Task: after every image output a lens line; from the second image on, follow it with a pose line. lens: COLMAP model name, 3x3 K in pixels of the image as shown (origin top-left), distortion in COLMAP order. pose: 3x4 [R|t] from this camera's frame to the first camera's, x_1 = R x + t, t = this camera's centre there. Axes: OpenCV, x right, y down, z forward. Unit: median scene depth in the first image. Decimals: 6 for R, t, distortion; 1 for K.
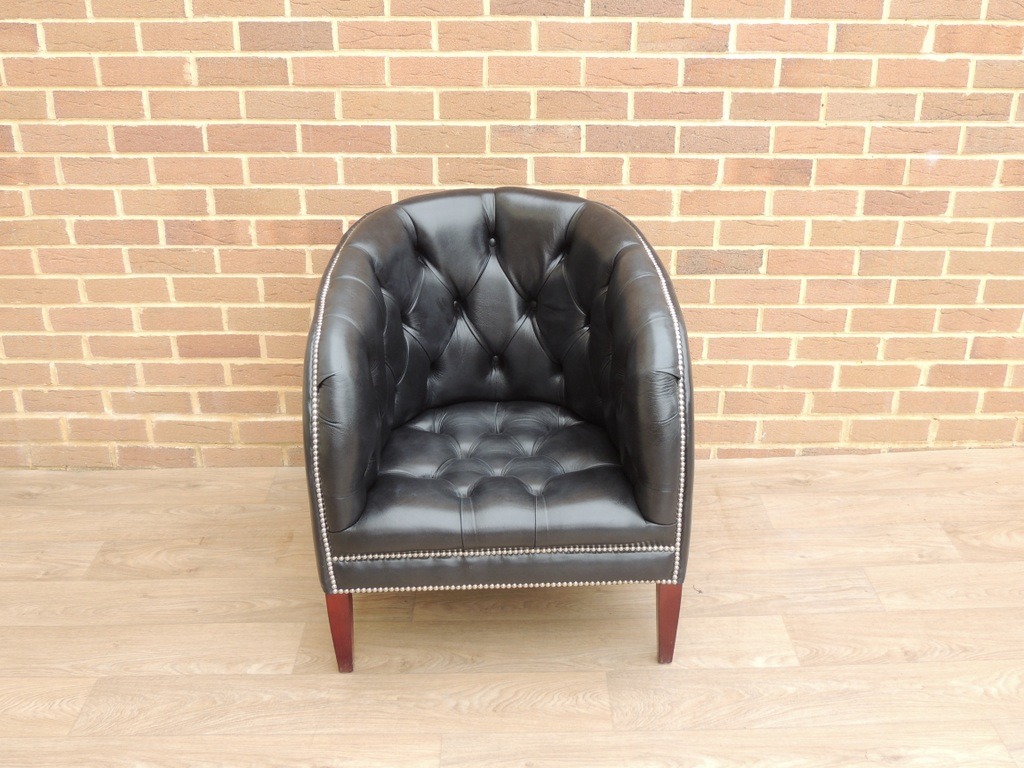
lens RADIAL K [[1083.4, 0, 512.5], [0, 1083.4, 388.8], [0, 0, 1]] dist [-0.025642, 0.000000]
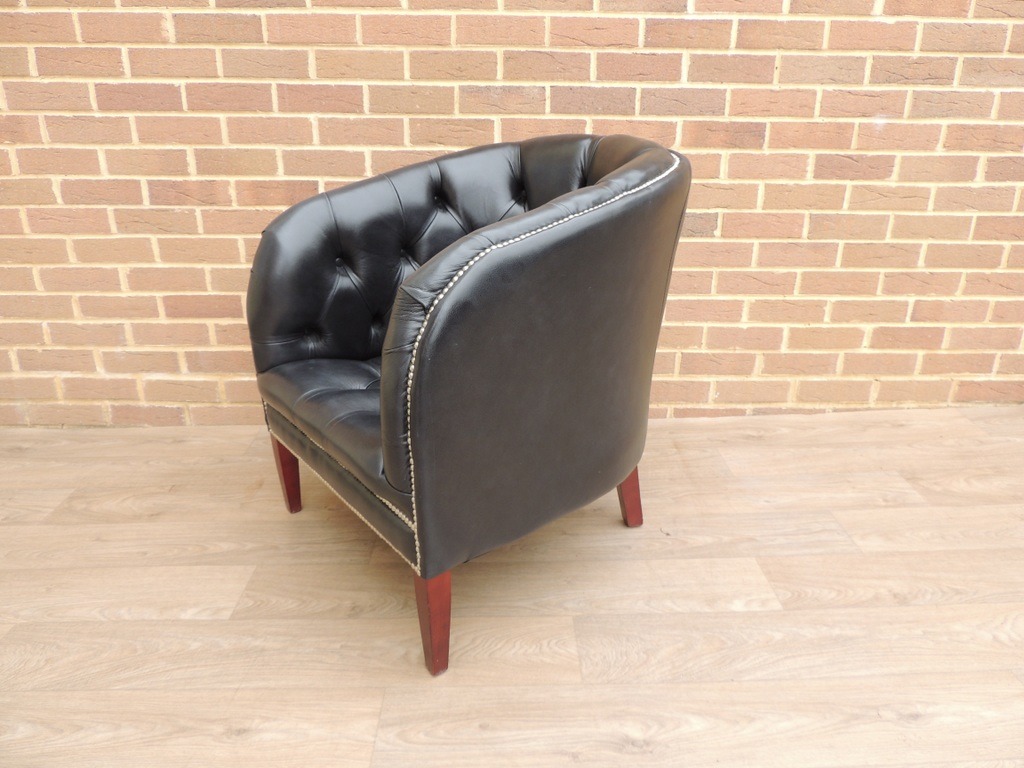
lens RADIAL K [[745.5, 0, 511.6], [0, 745.5, 384.4], [0, 0, 1]] dist [-0.005857, -0.005729]
pose [[0.999920, 0.002020, 0.012462, 0.022032], [-0.001277, 0.998235, -0.059371, 0.086345], [-0.012560, 0.059350, 0.998158, 0.300043]]
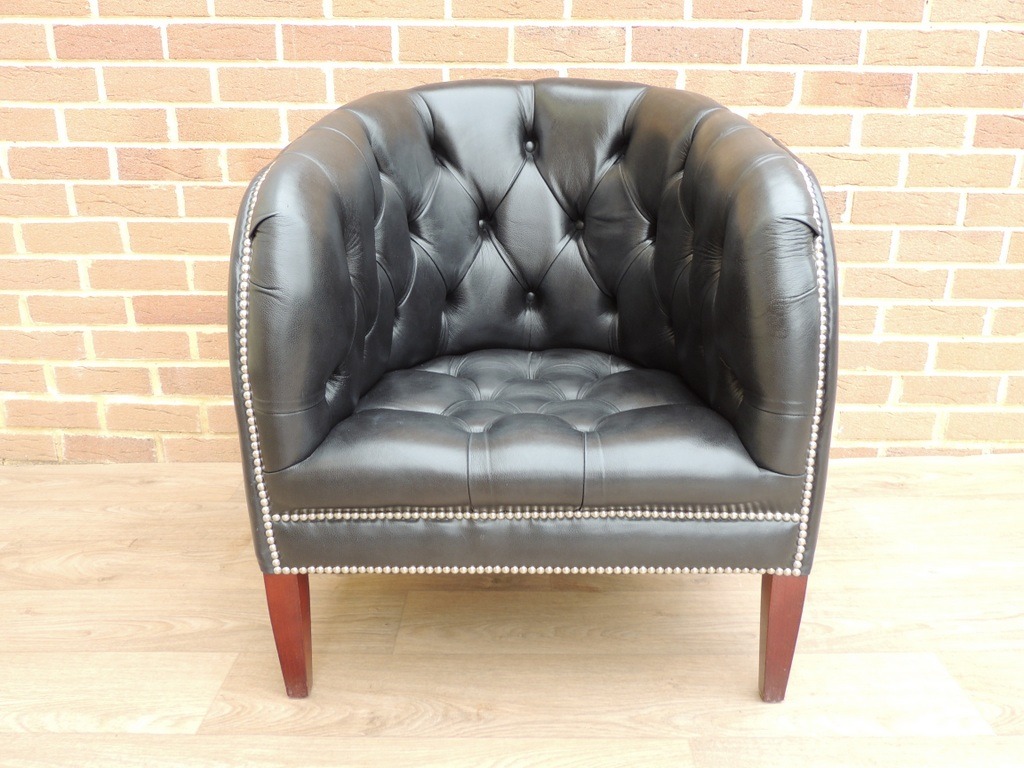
lens RADIAL K [[825.6, 0, 512.0], [0, 825.6, 385.8], [0, 0, 1]] dist [-0.007303, -0.003363]
pose [[0.999816, 0.010476, -0.016062, -0.009378], [-0.012190, 0.993786, -0.110639, 0.092915], [0.014803, 0.110814, 0.993731, 0.415757]]
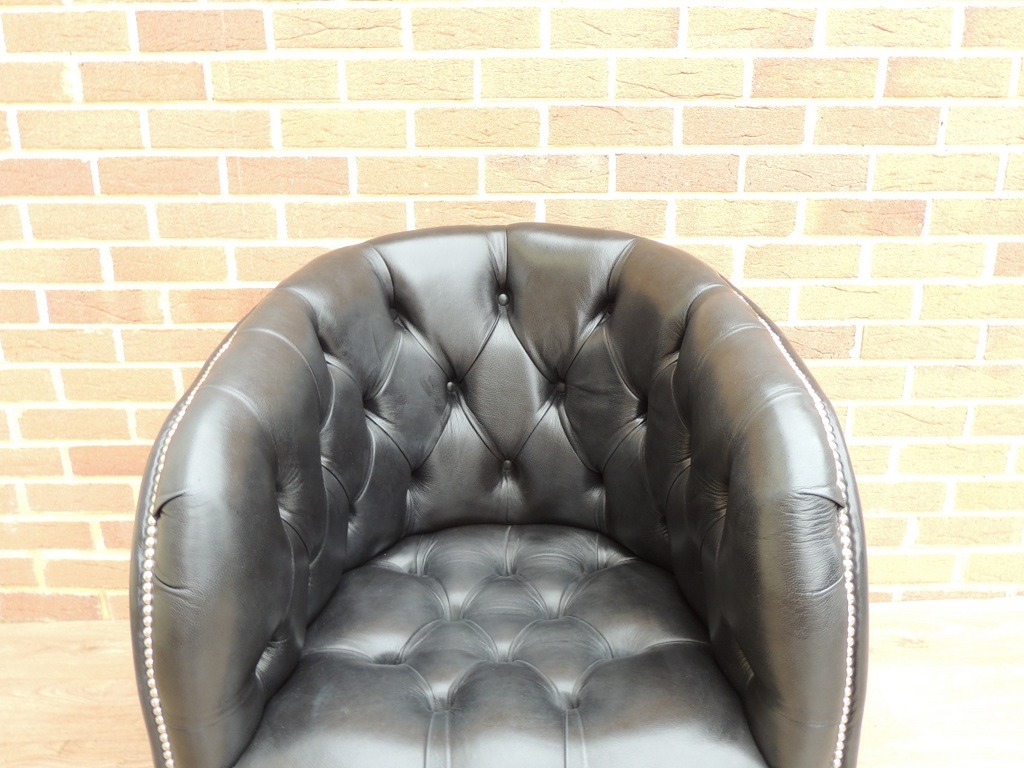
lens RADIAL K [[825.6, 0, 512.2], [0, 825.6, 384.6], [0, 0, 1]] dist [-0.007303, -0.003363]
pose [[0.999959, -0.005971, -0.006782, 0.000849], [0.005107, 0.992648, -0.120931, -0.022802], [0.007455, 0.120892, 0.992638, 0.466988]]
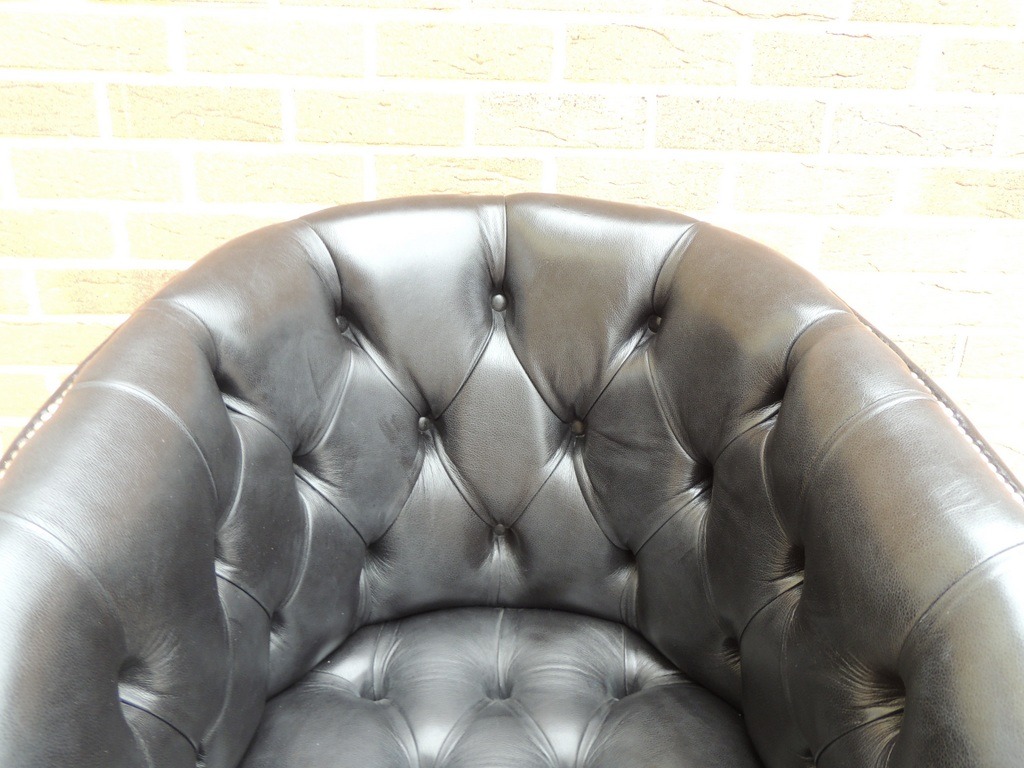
lens RADIAL K [[825.6, 0, 514.4], [0, 825.6, 388.6], [0, 0, 1]] dist [-0.007303, -0.003363]
pose [[0.999467, 0.010596, 0.030878, -0.012056], [-0.009395, 0.999203, -0.038786, -0.085918], [-0.031265, 0.038475, 0.998770, 0.609443]]
